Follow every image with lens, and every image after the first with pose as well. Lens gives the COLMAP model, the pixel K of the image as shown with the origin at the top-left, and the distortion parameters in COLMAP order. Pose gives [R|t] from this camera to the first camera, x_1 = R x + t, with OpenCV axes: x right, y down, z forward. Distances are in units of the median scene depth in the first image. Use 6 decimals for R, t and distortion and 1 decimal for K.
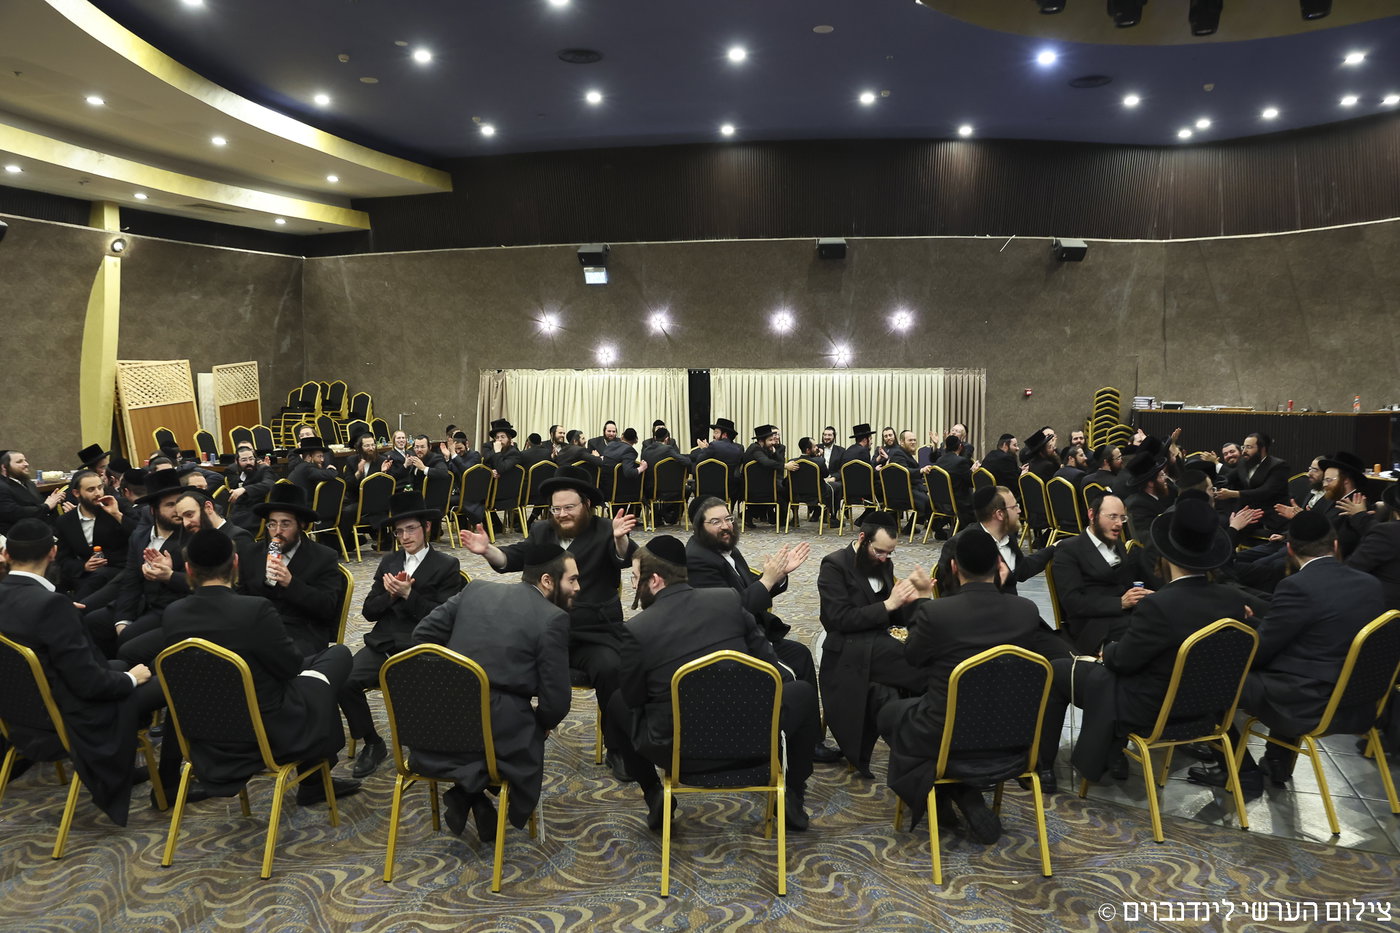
lens RADIAL K [[1508.0, 0, 700.3], [0, 1508.0, 459.0], [0, 0, 1]] dist [-0.081833, 0.000000]
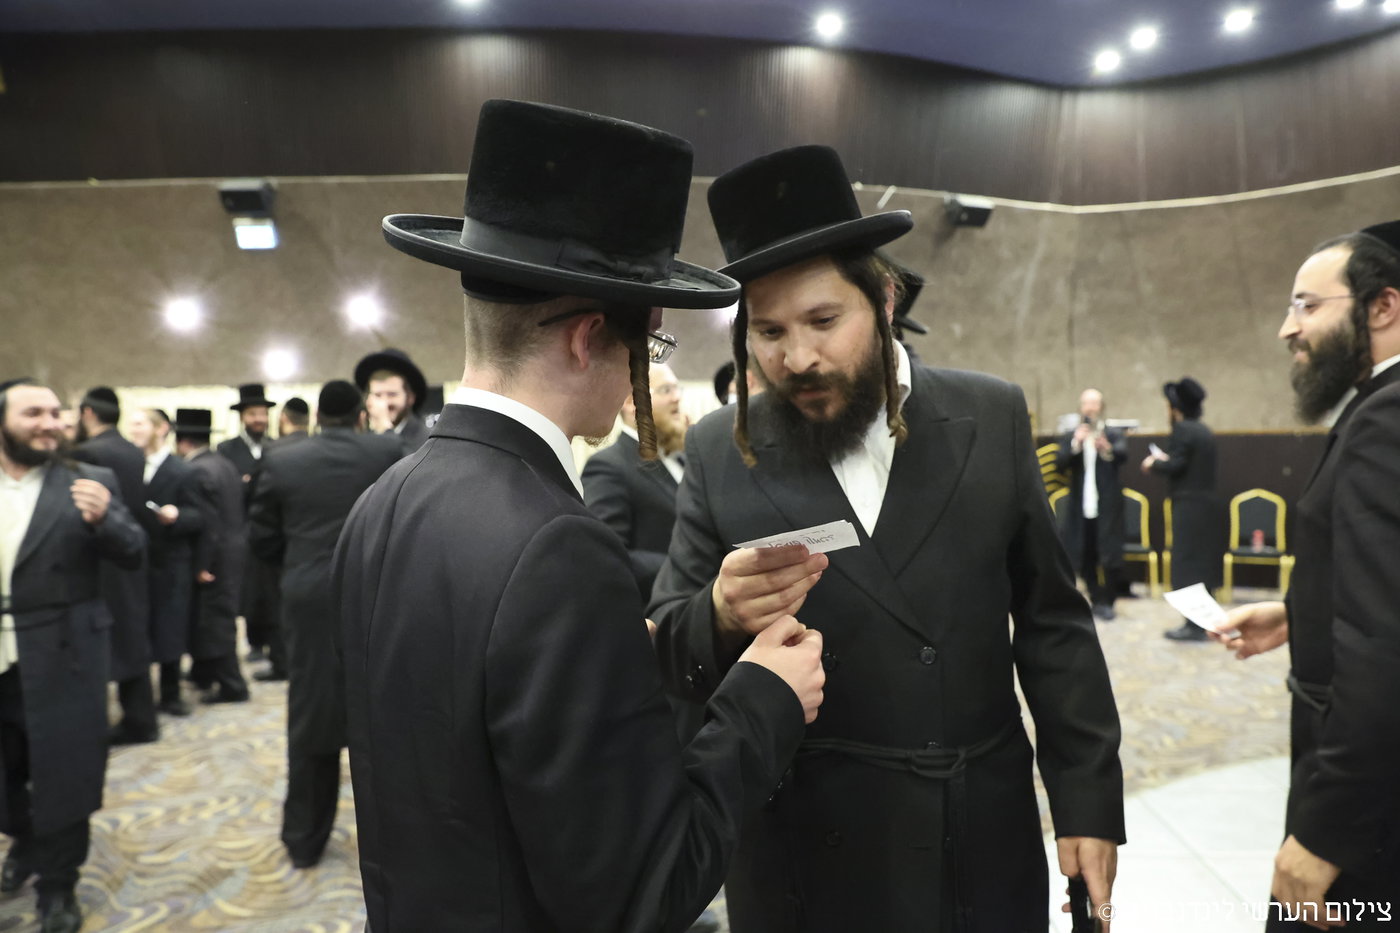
lens RADIAL K [[1508.0, 0, 702.7], [0, 1508.0, 464.3], [0, 0, 1]] dist [-0.081833, 0.000000]
pose [[0.988464, -0.021850, 0.149871, 0.014270], [0.025646, 0.999396, -0.023445, -0.007382], [-0.149269, 0.027018, 0.988427, 0.307766]]
